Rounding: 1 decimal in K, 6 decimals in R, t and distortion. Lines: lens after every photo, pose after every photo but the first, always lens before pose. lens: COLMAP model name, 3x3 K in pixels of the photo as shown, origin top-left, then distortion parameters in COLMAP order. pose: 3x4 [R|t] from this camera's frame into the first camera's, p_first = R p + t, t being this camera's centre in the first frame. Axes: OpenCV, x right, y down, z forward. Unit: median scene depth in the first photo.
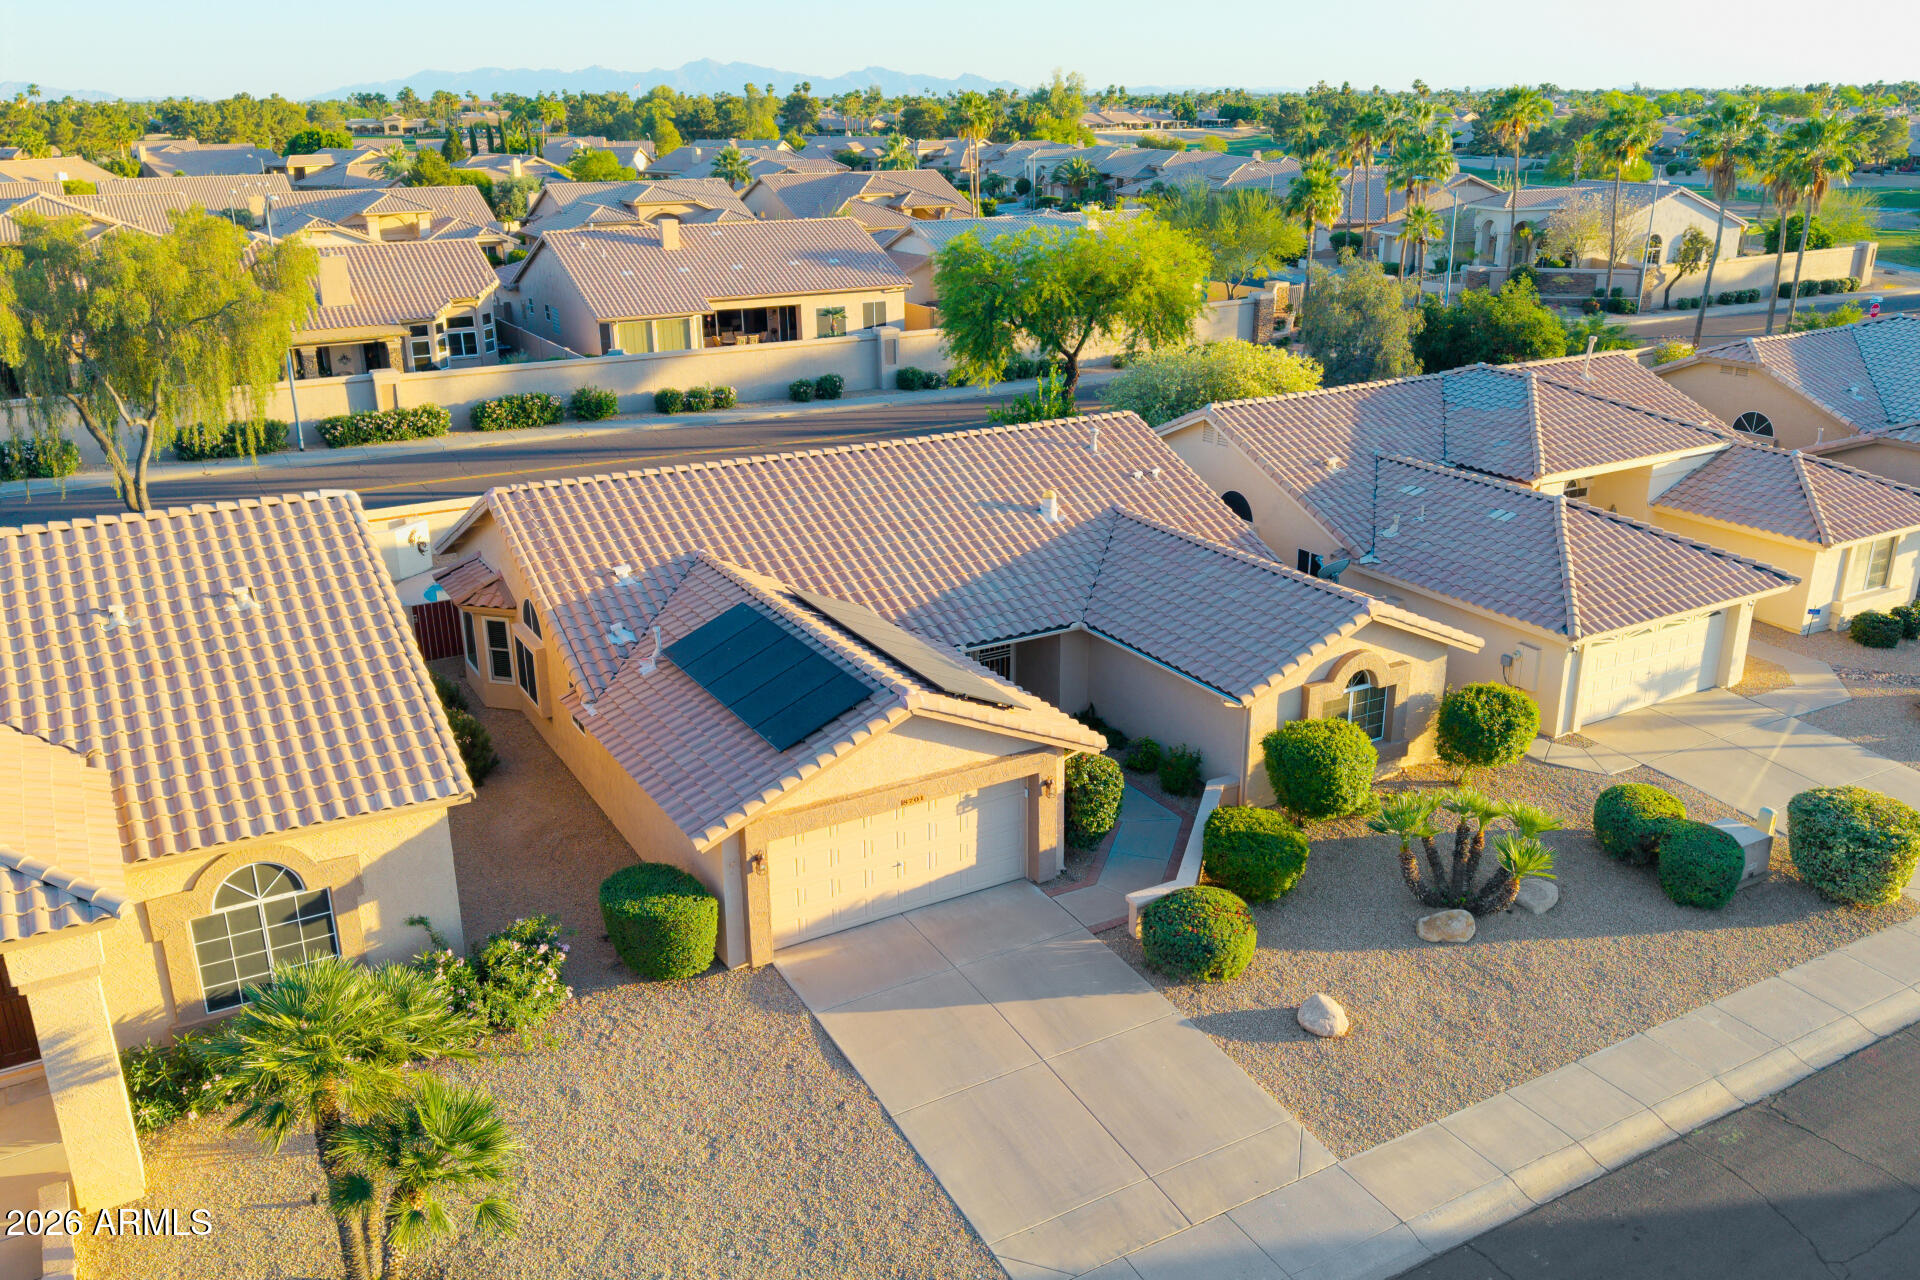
lens RADIAL K [[1545.0, 0, 974.9], [0, 1545.0, 621.2], [0, 0, 1]] dist [0.054552, -0.075950]
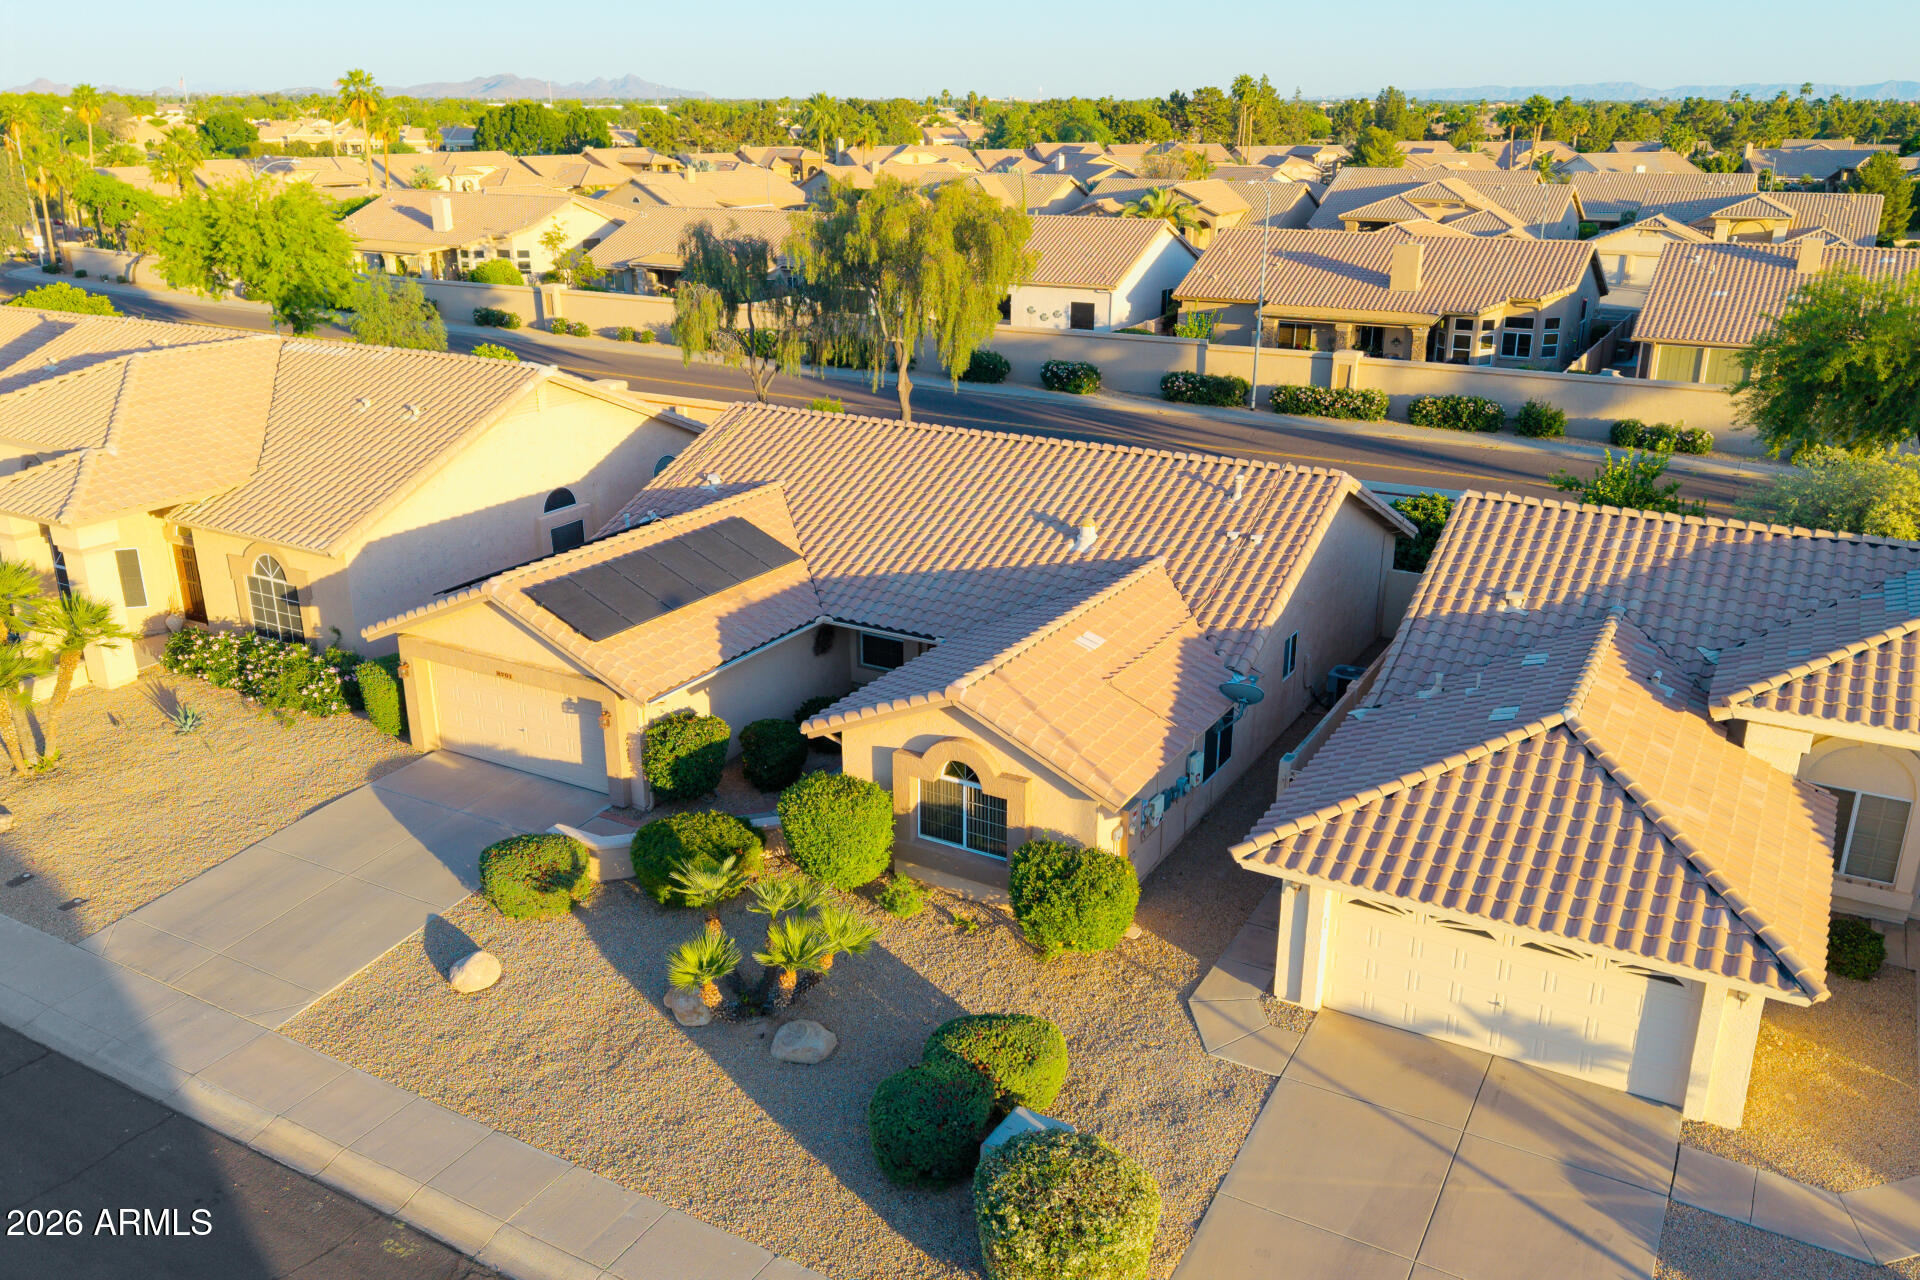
lens RADIAL K [[1545.0, 0, 955.5], [0, 1545.0, 608.1], [0, 0, 1]] dist [0.054552, -0.075950]
pose [[0.499414, 0.277105, -0.820853, 0.919564], [-0.282785, 0.947715, 0.147883, -0.173606], [0.818913, 0.158270, 0.551663, 0.511403]]
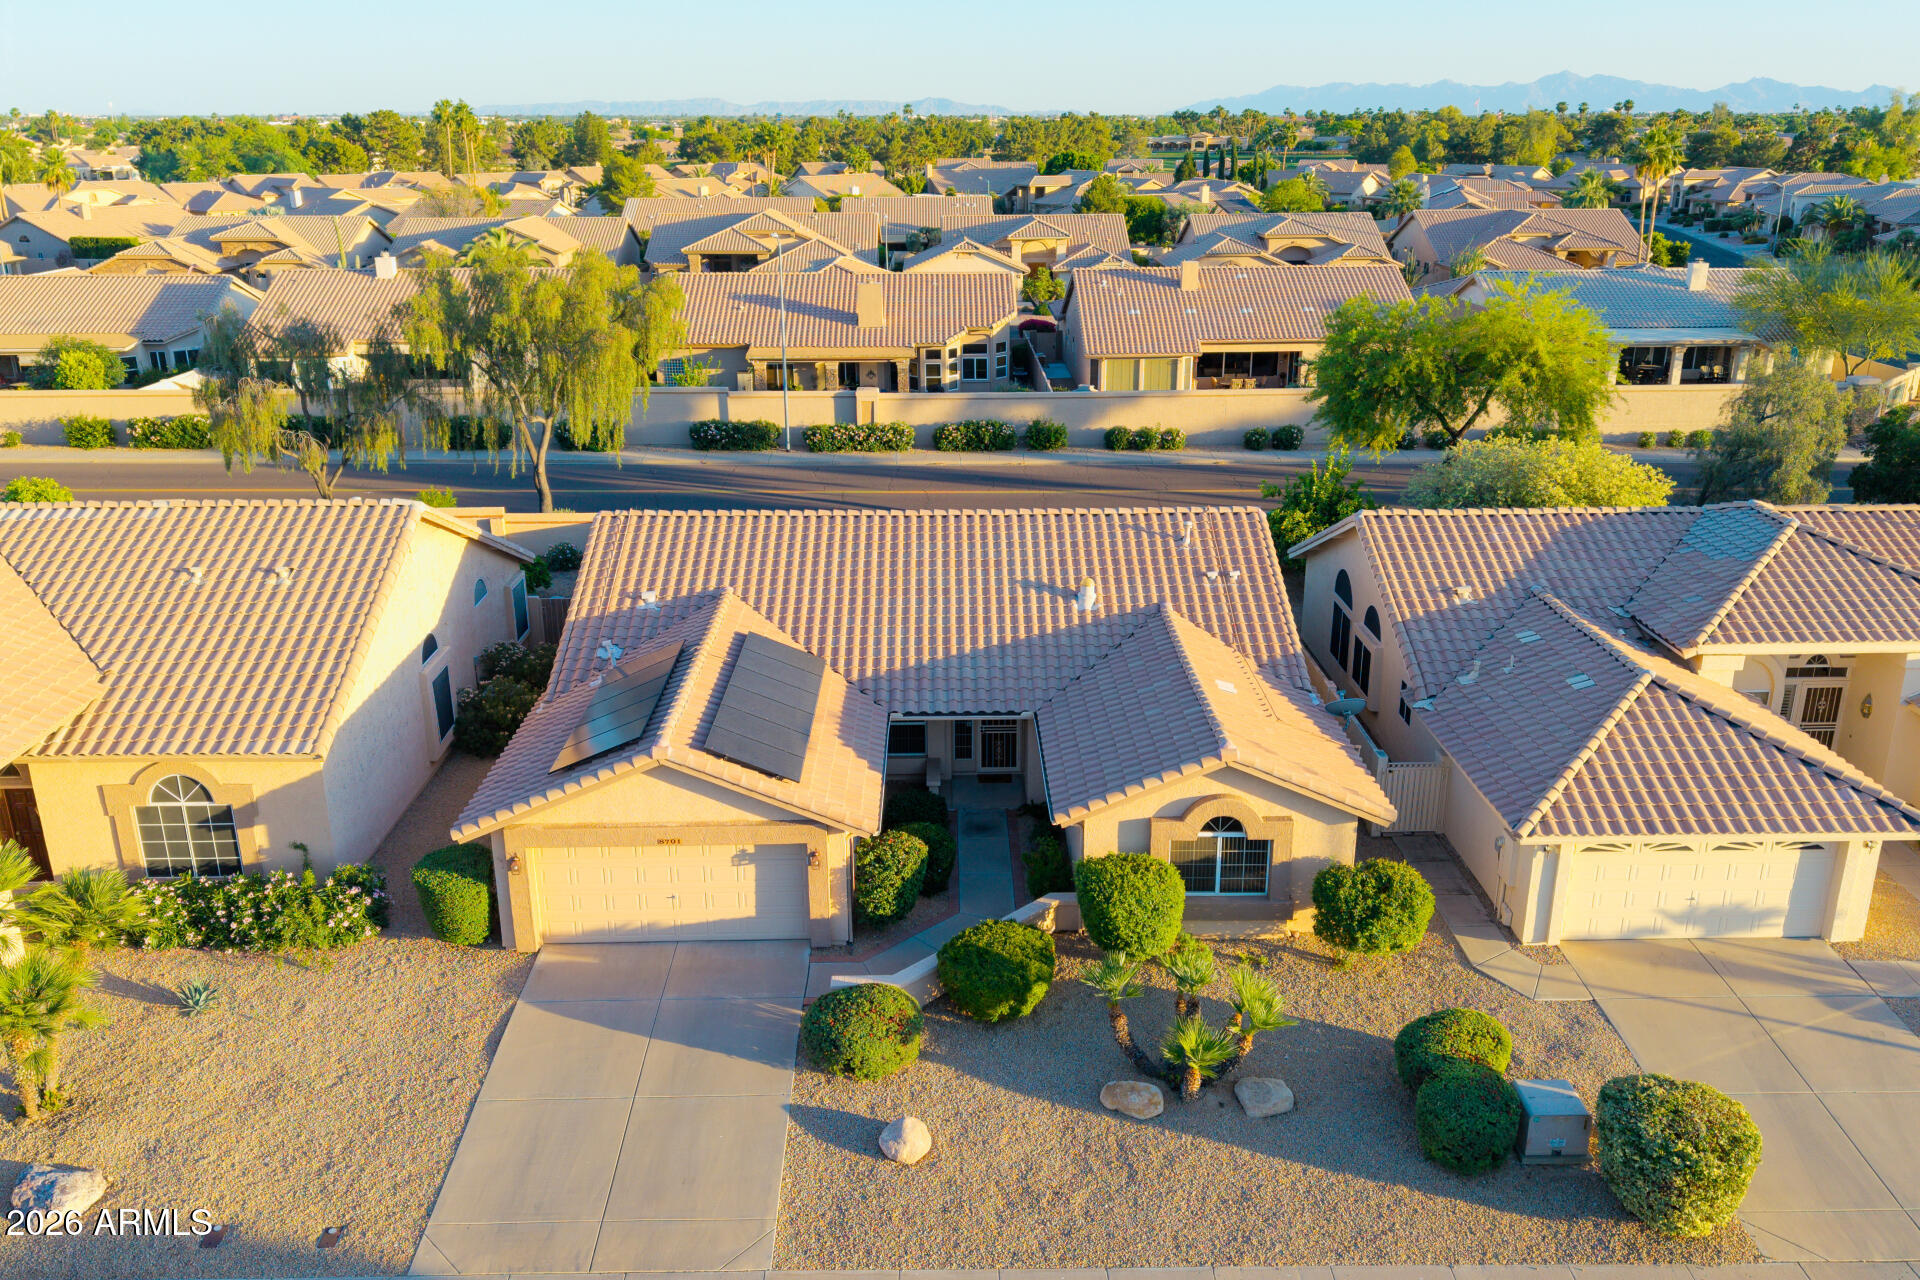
lens RADIAL K [[1545.0, 0, 965.8], [0, 1545.0, 646.4], [0, 0, 1]] dist [0.054552, -0.075950]
pose [[0.873594, 0.161699, -0.459006, 0.522933], [-0.159052, 0.986257, 0.044727, -0.086522], [0.459930, 0.033933, 0.887307, 0.093921]]
